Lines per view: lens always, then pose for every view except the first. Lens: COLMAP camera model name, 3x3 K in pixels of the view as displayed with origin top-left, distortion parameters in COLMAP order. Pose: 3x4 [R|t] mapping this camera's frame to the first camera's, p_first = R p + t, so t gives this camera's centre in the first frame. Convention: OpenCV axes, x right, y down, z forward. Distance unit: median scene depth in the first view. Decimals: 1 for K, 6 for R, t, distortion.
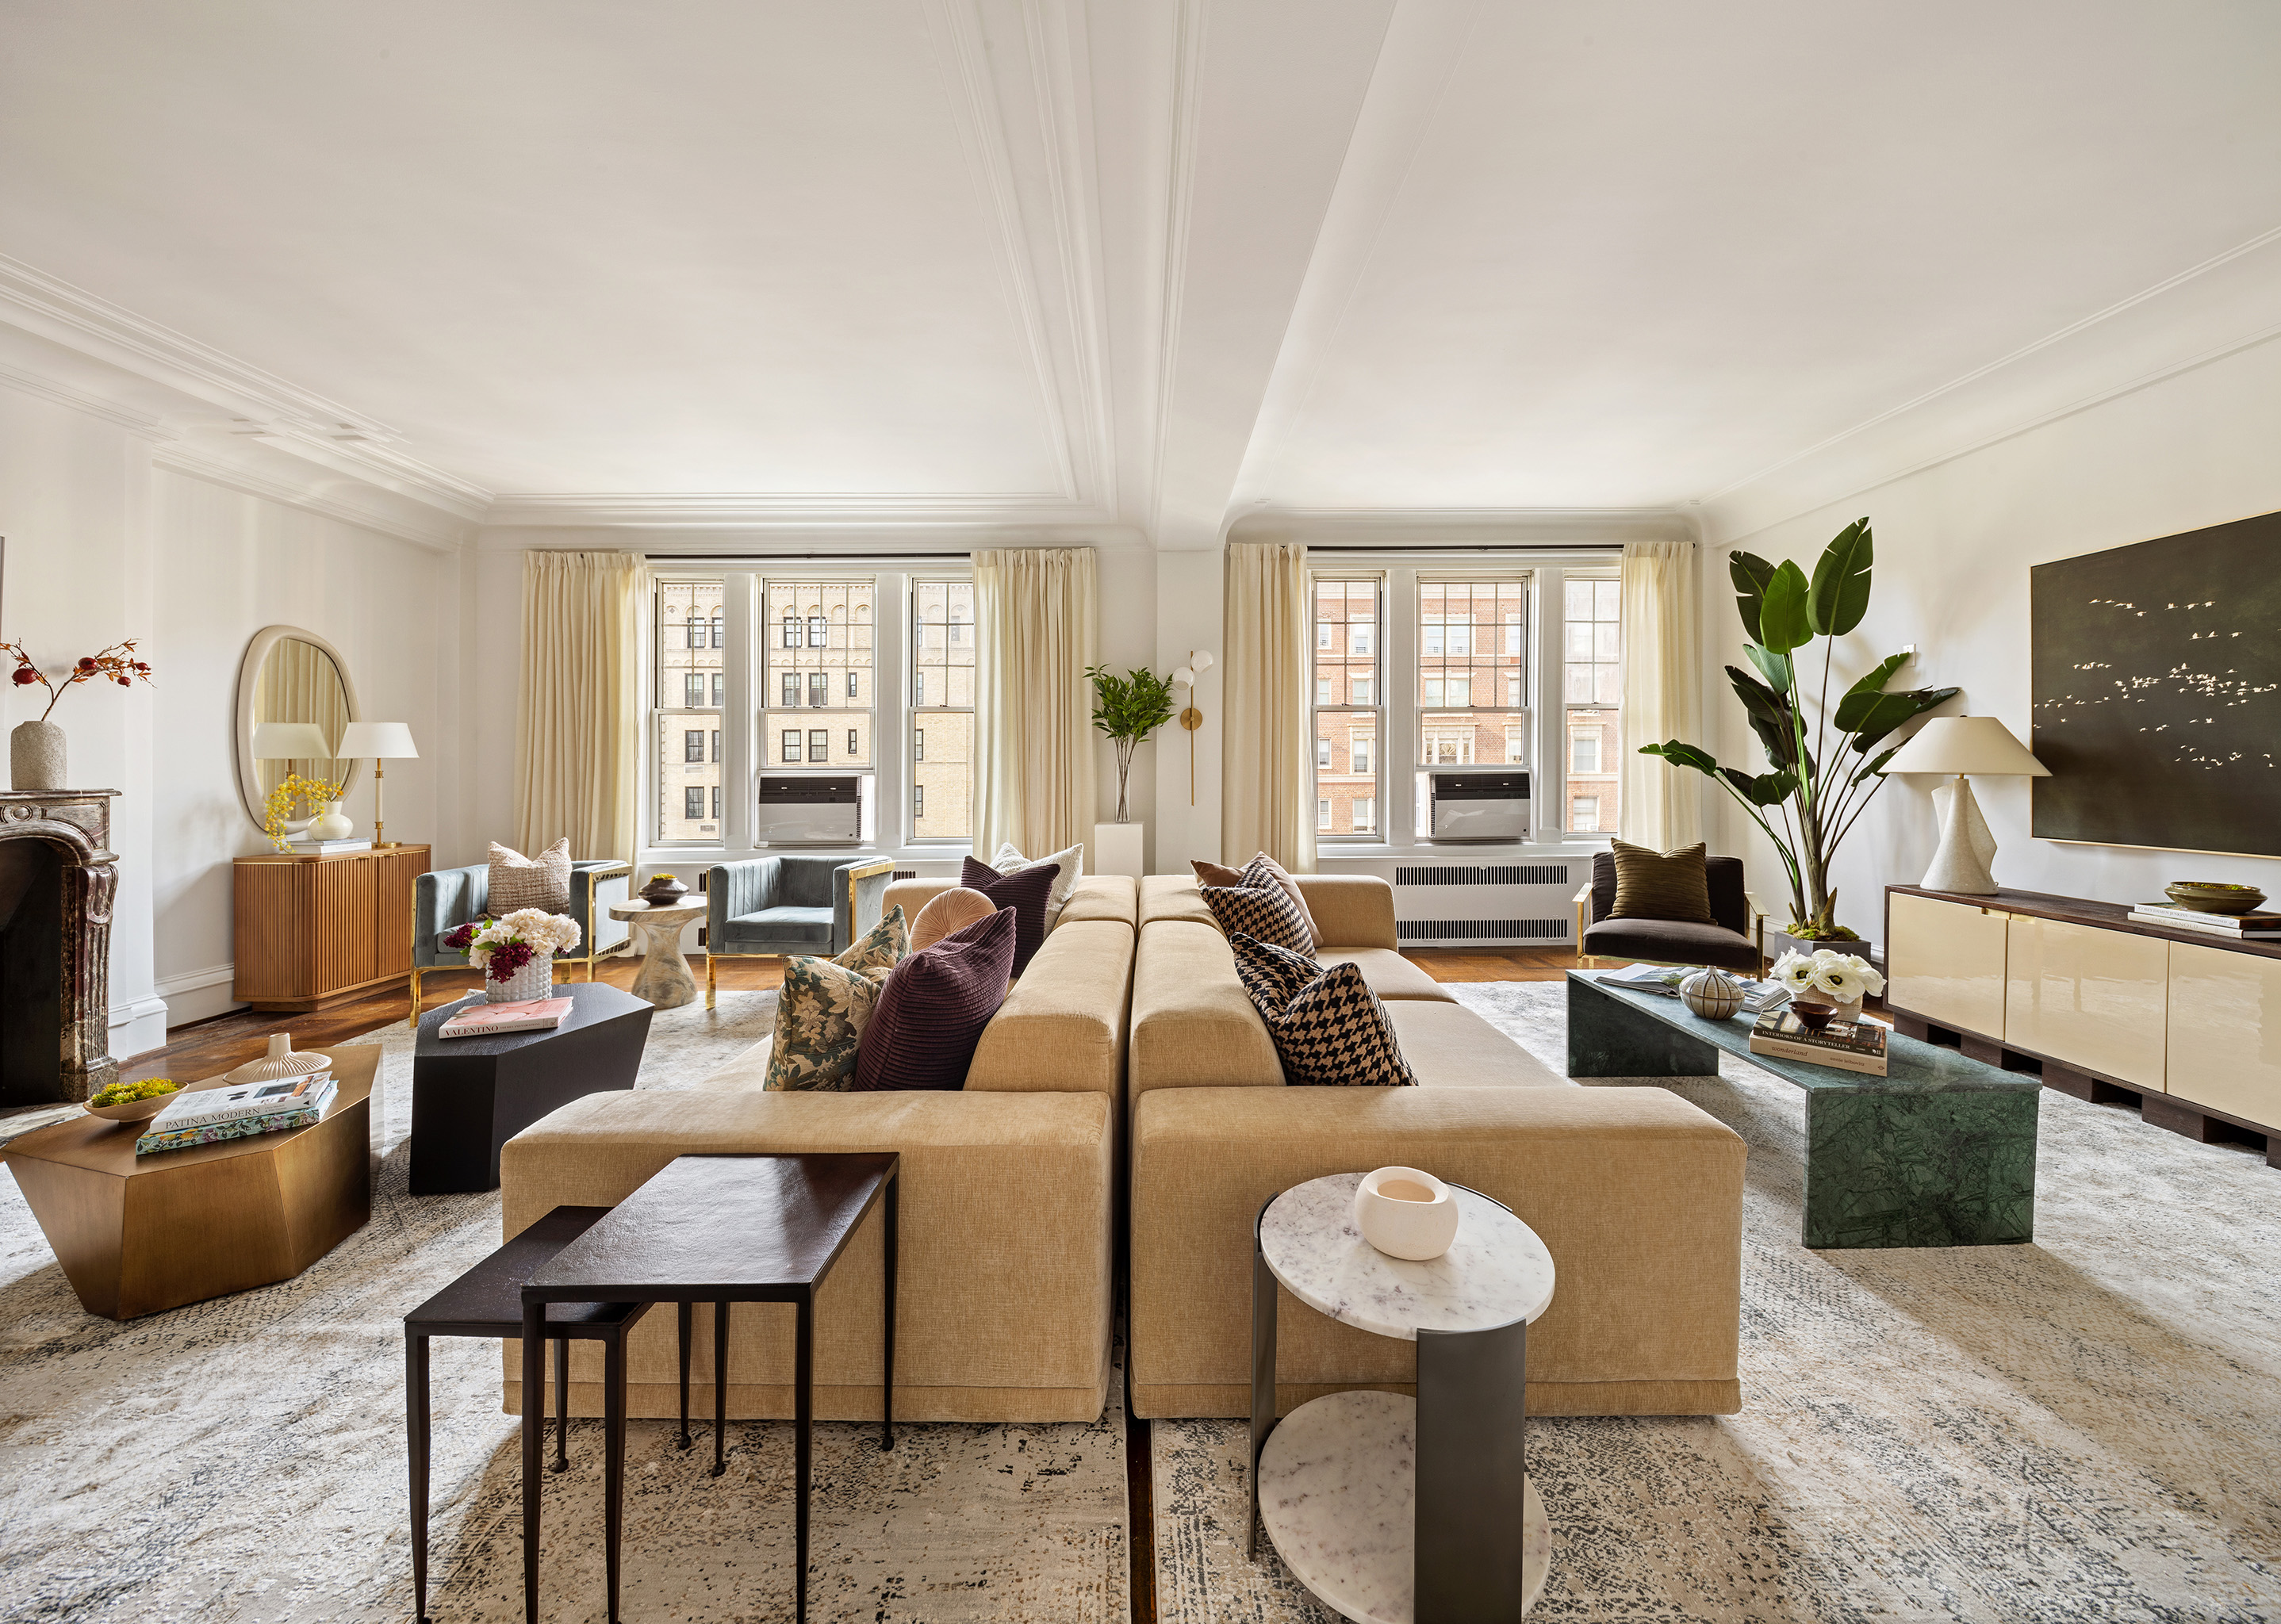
lens RADIAL K [[849.0, 0, 1156.9], [0, 849.0, 782.0], [0, 0, 1]] dist [-0.004846, -0.000783]
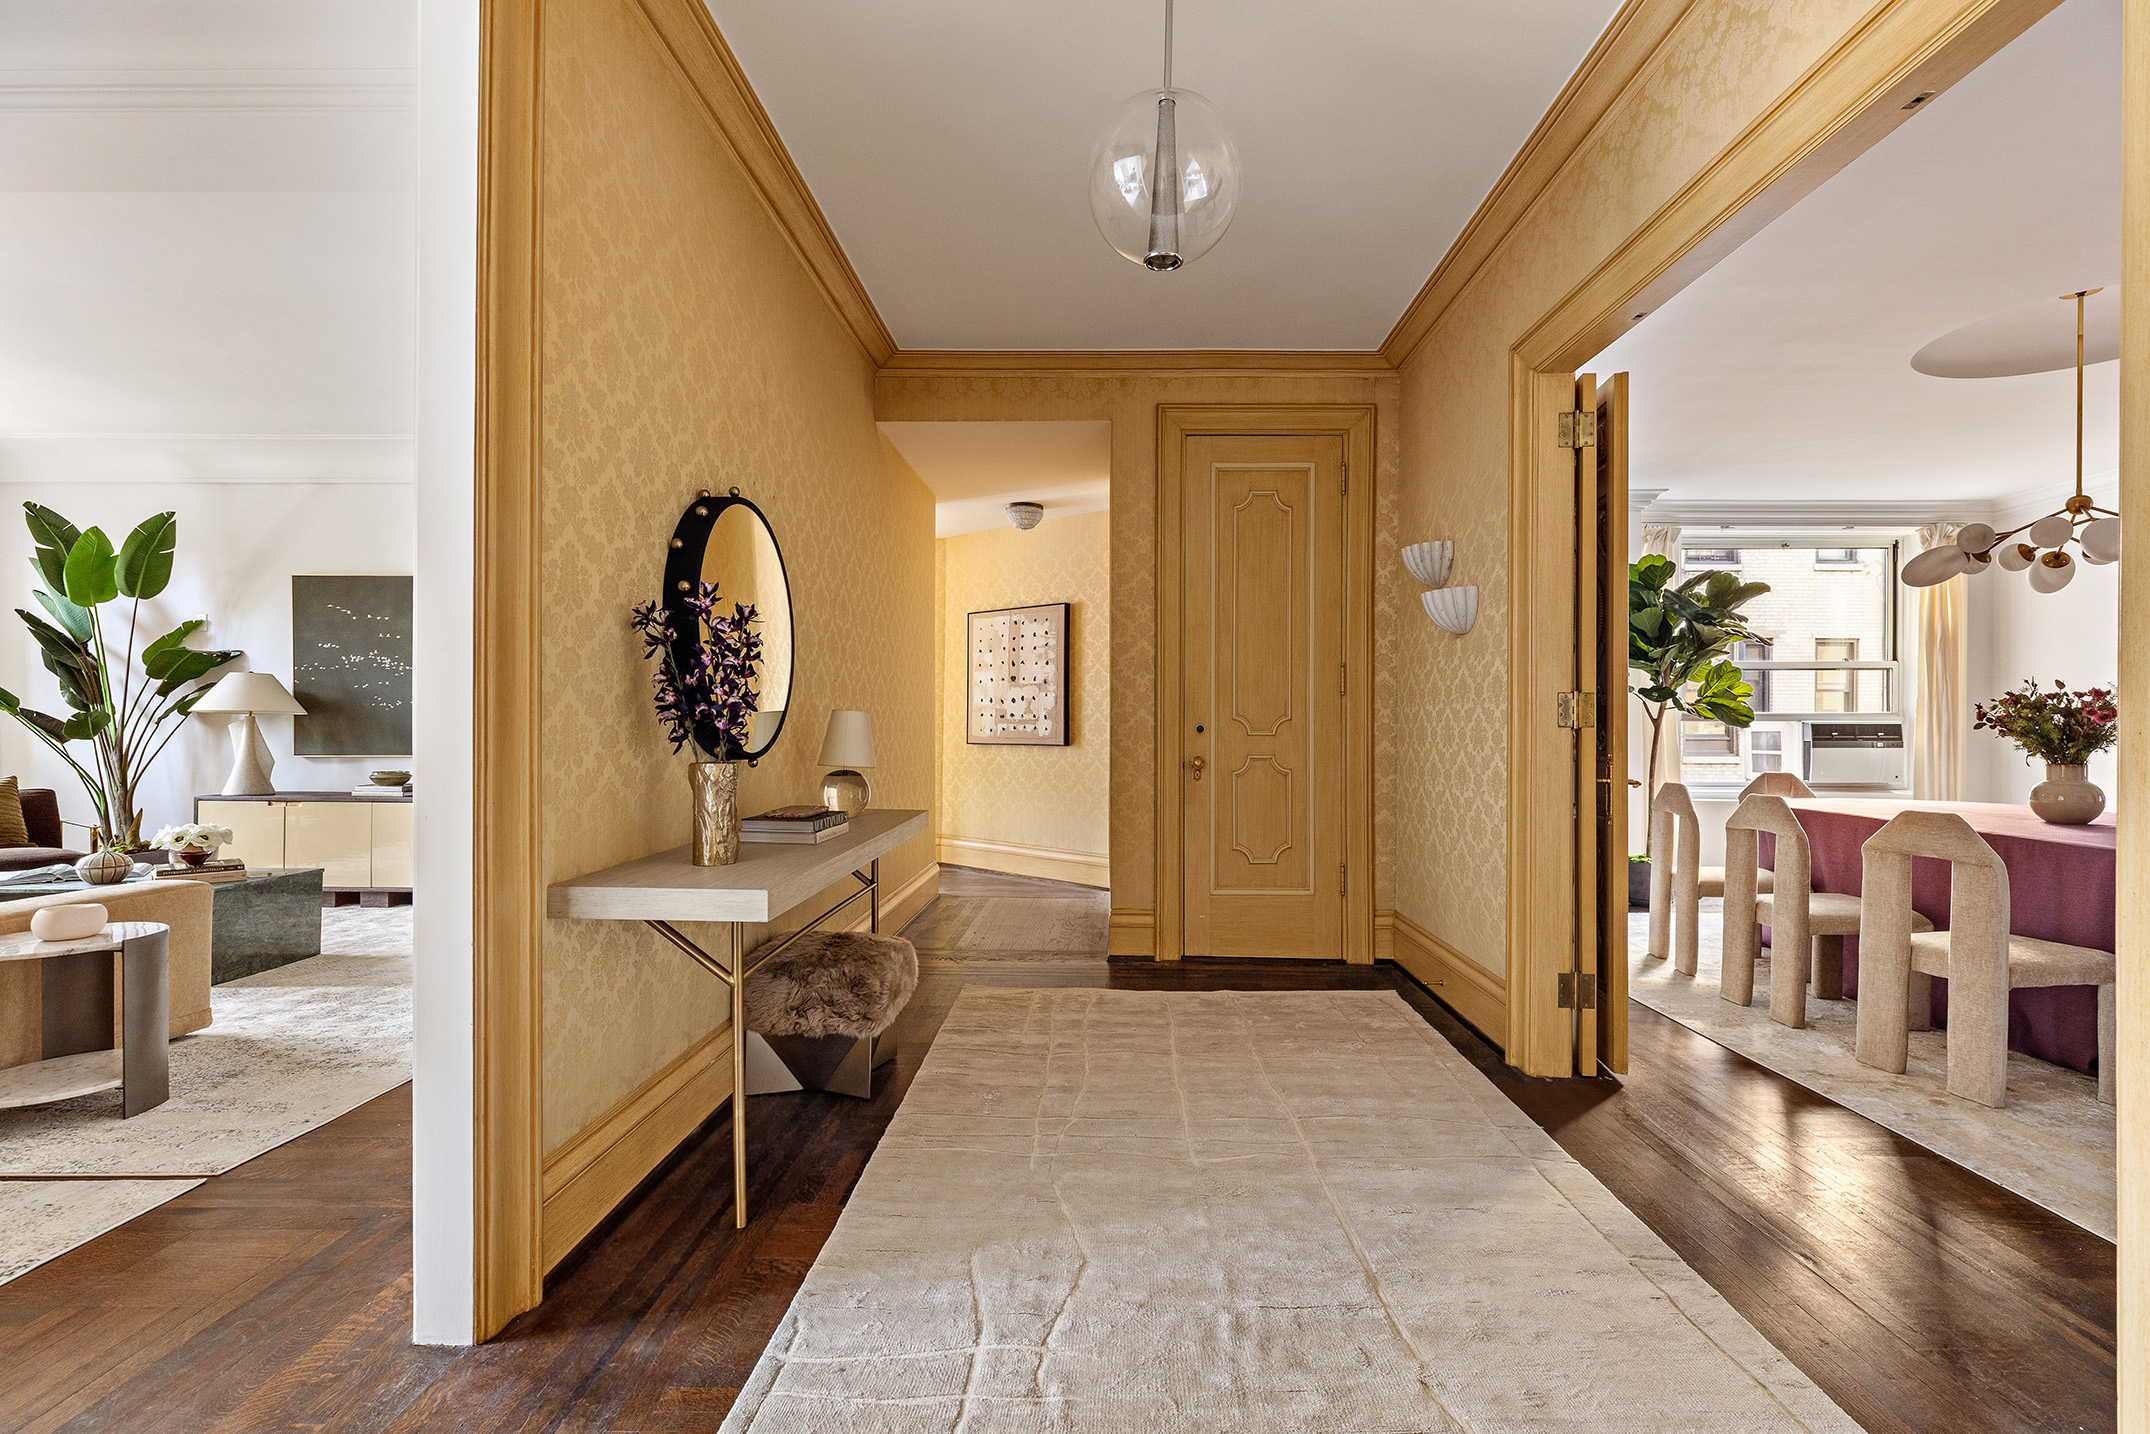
lens RADIAL K [[961.7, 0, 1077.4], [0, 961.7, 719.9], [0, 0, 1]] dist [0.010618, 0.000532]
pose [[0.047200, 0.006806, 0.998862, -0.628825], [0.014487, 0.999867, -0.007497, 0.035894], [-0.998780, 0.014824, 0.047095, -0.481486]]
